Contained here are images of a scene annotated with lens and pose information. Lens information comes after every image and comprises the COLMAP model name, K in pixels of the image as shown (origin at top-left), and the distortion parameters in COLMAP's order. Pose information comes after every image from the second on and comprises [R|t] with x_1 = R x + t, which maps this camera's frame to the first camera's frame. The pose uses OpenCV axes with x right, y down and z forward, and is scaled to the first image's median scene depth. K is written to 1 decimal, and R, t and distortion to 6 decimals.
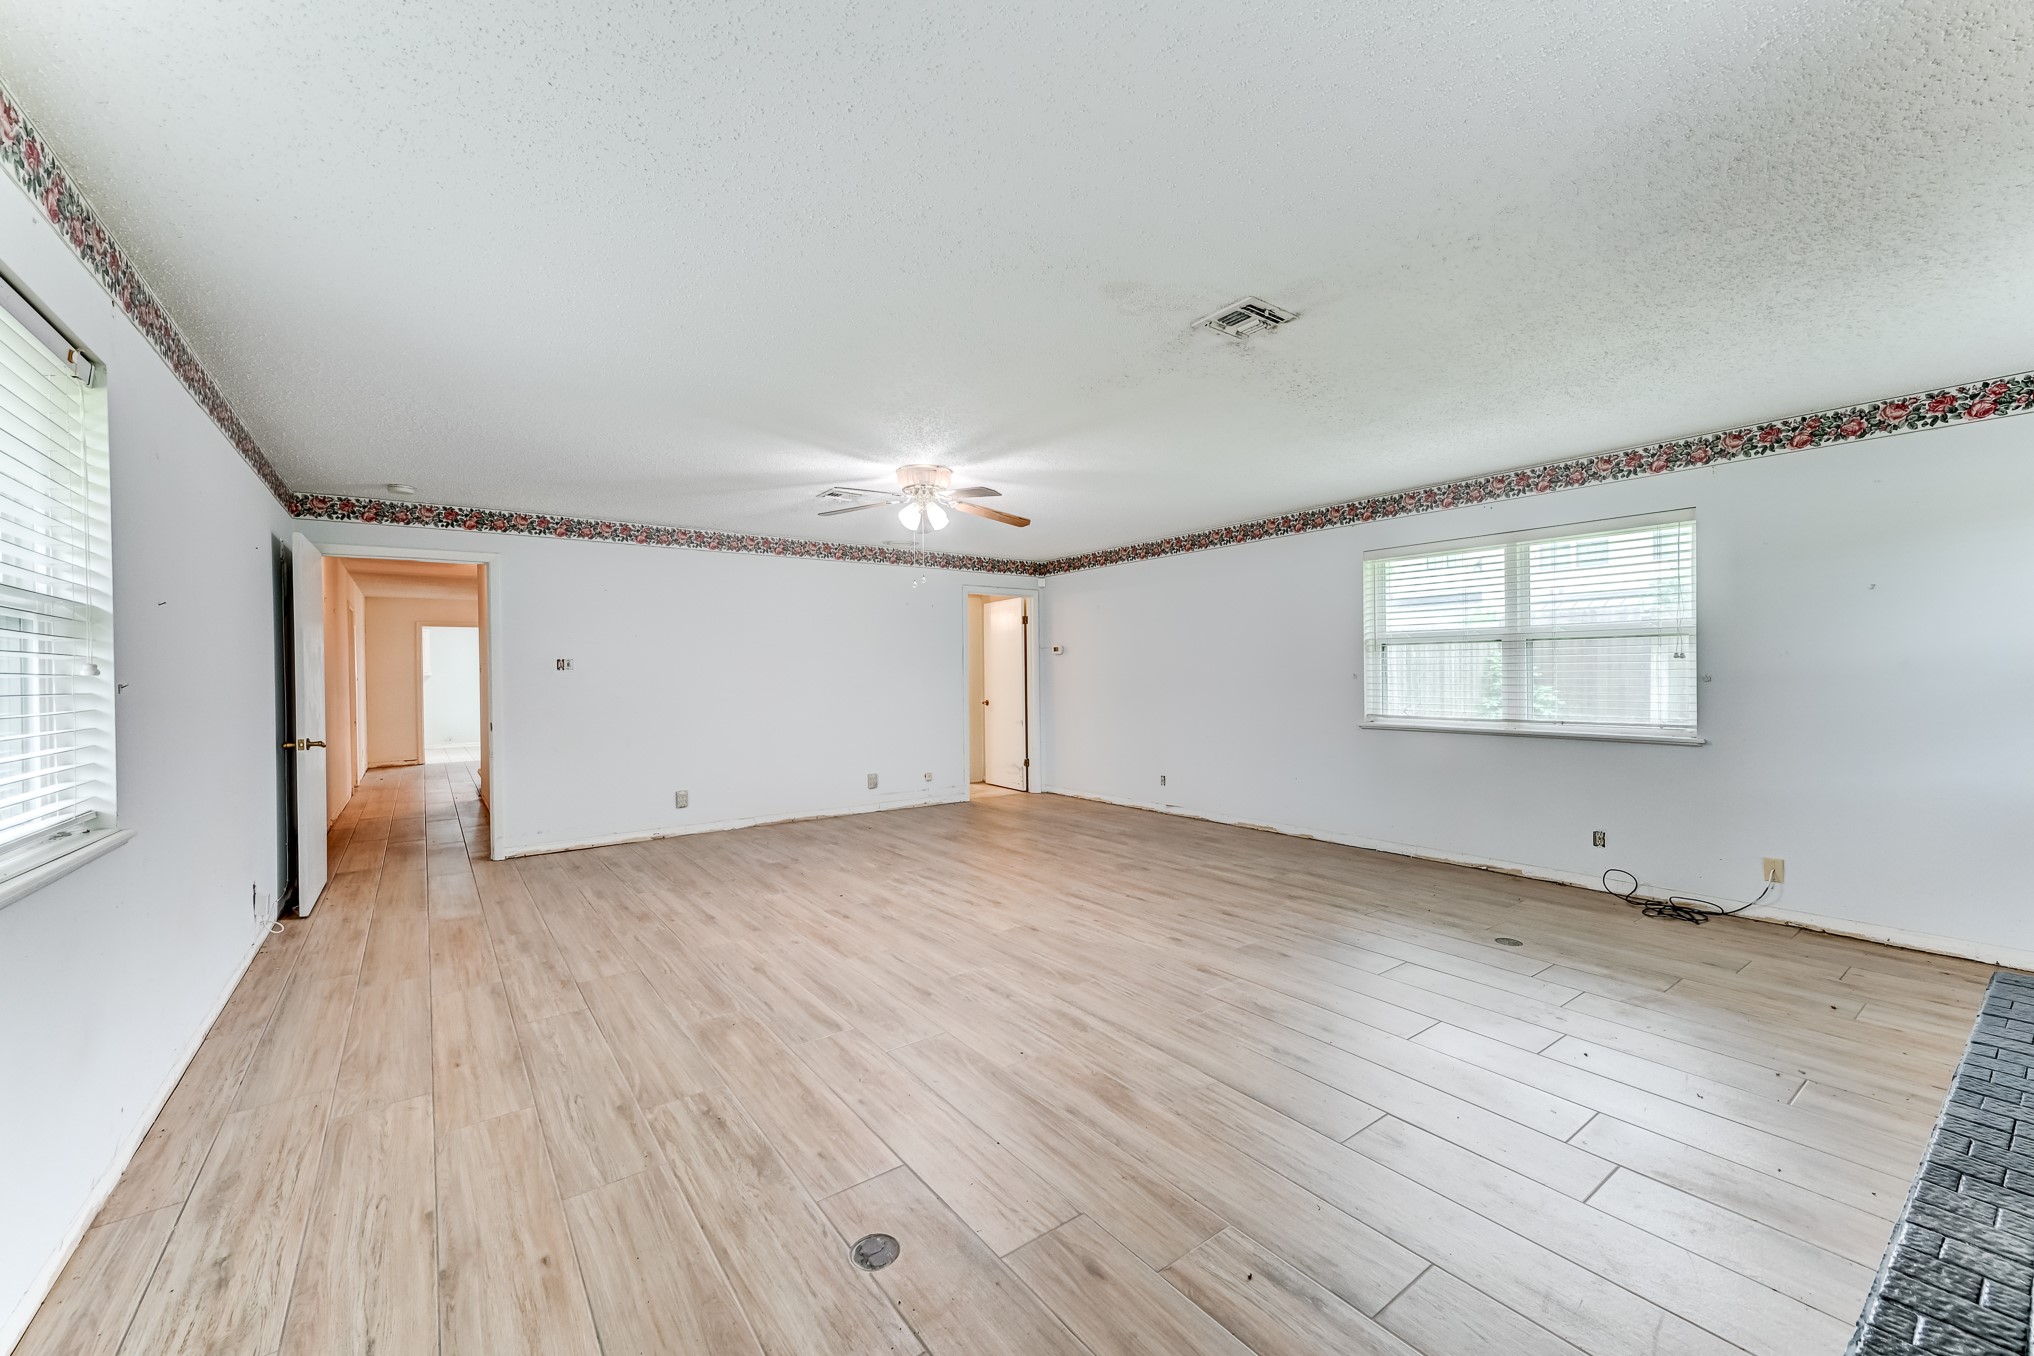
lens RADIAL K [[807.1, 0, 1017.0], [0, 807.1, 678.0], [0, 0, 1]] dist [-0.007818, 0.000731]
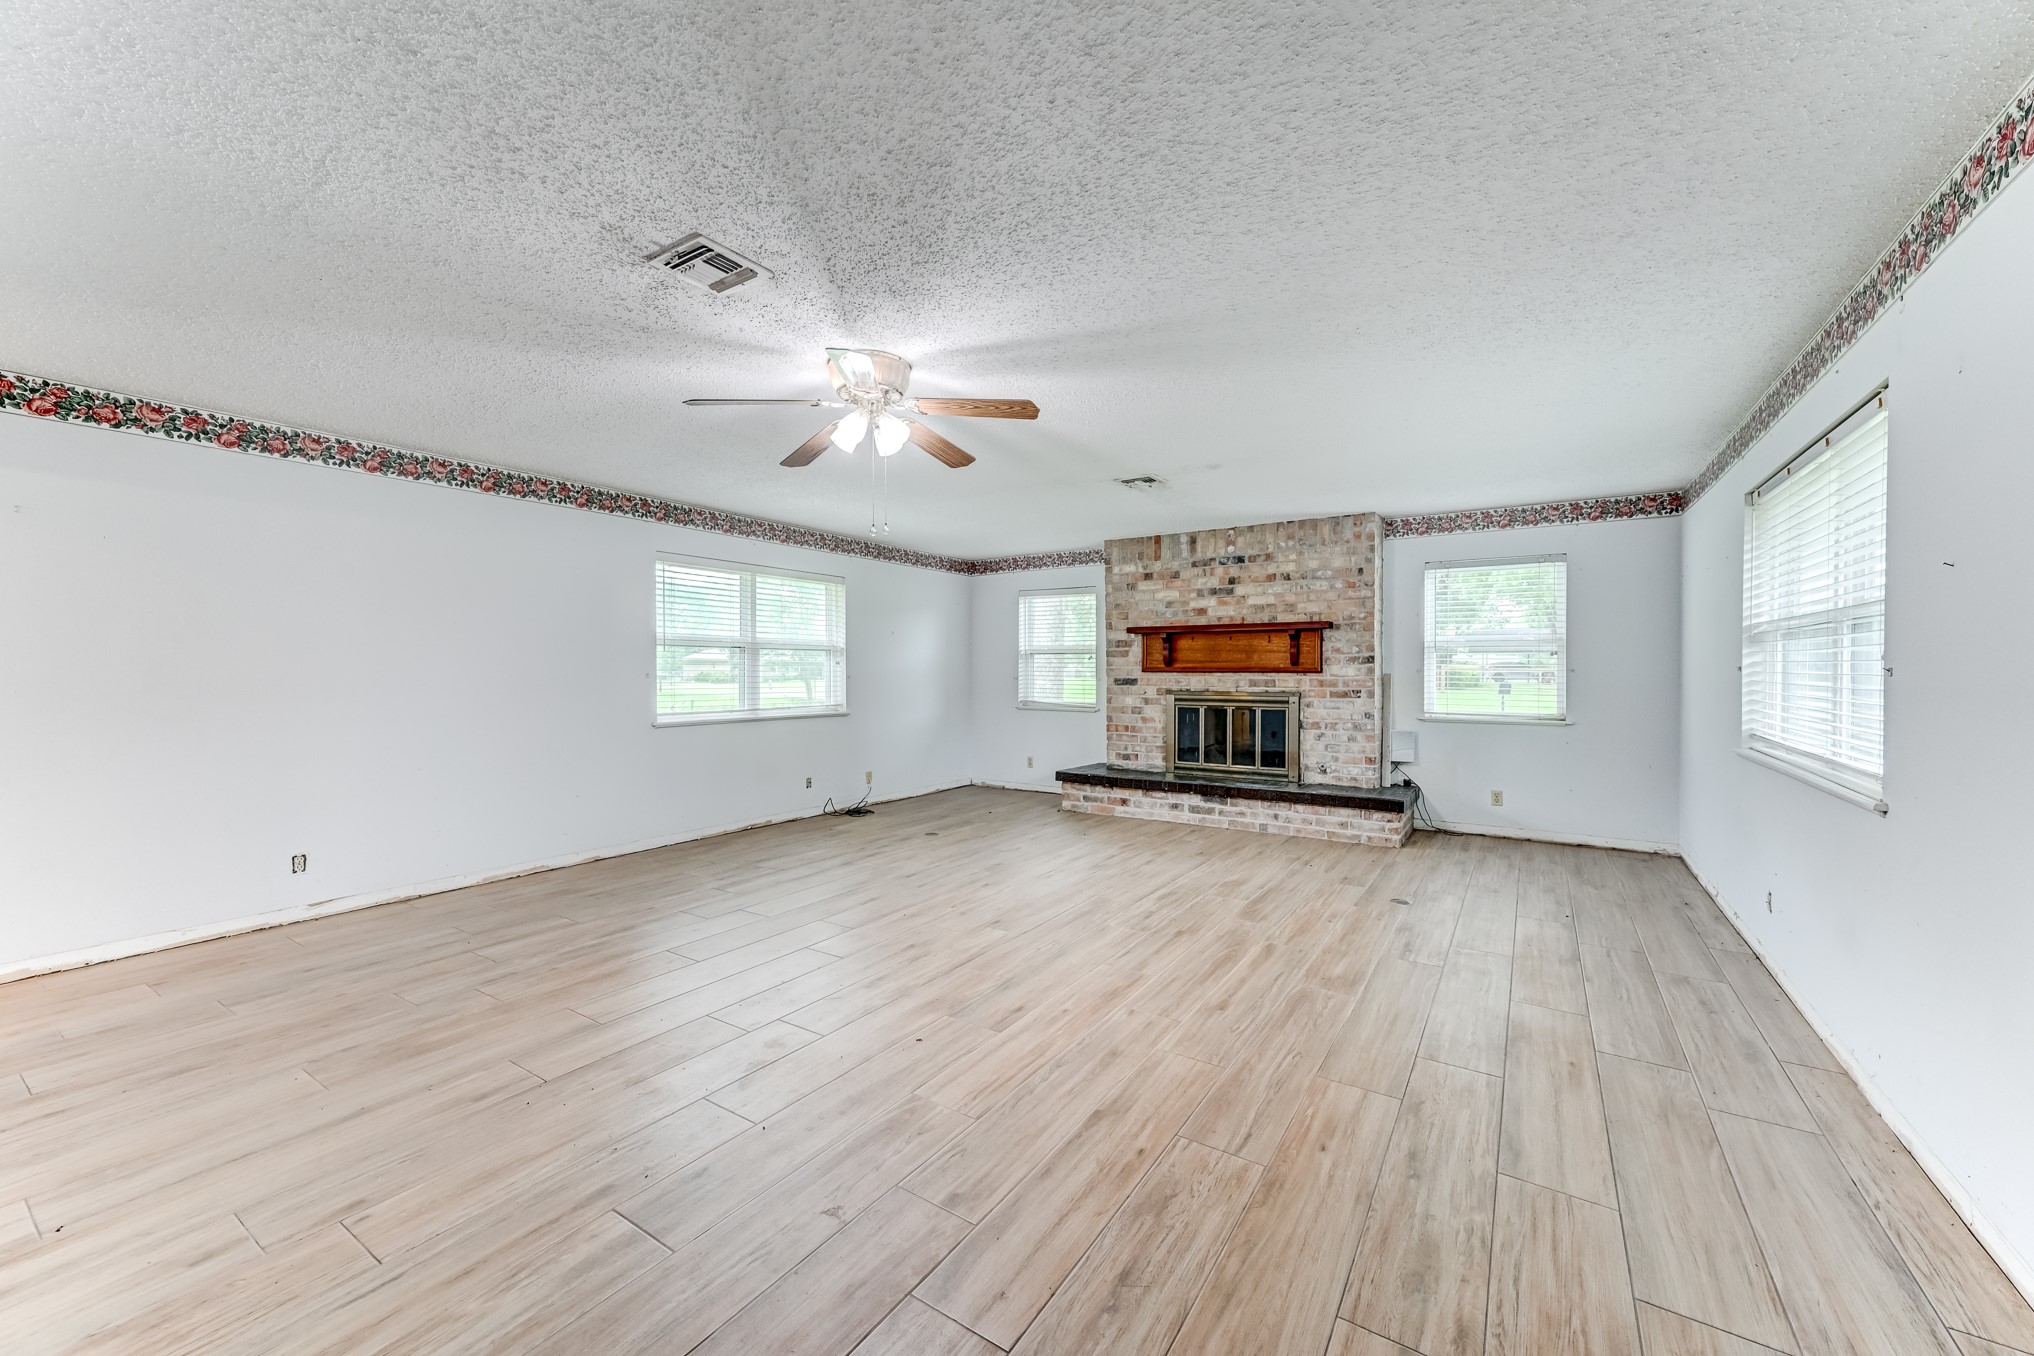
lens RADIAL K [[782.9, 0, 1009.8], [0, 782.9, 691.1], [0, 0, 1]] dist [0.017163, 0.000183]
pose [[-0.340164, -0.017937, 0.940195, -0.896086], [0.002827, 0.999794, 0.020097, -0.001198], [-0.940362, 0.009494, -0.340044, 1.292847]]
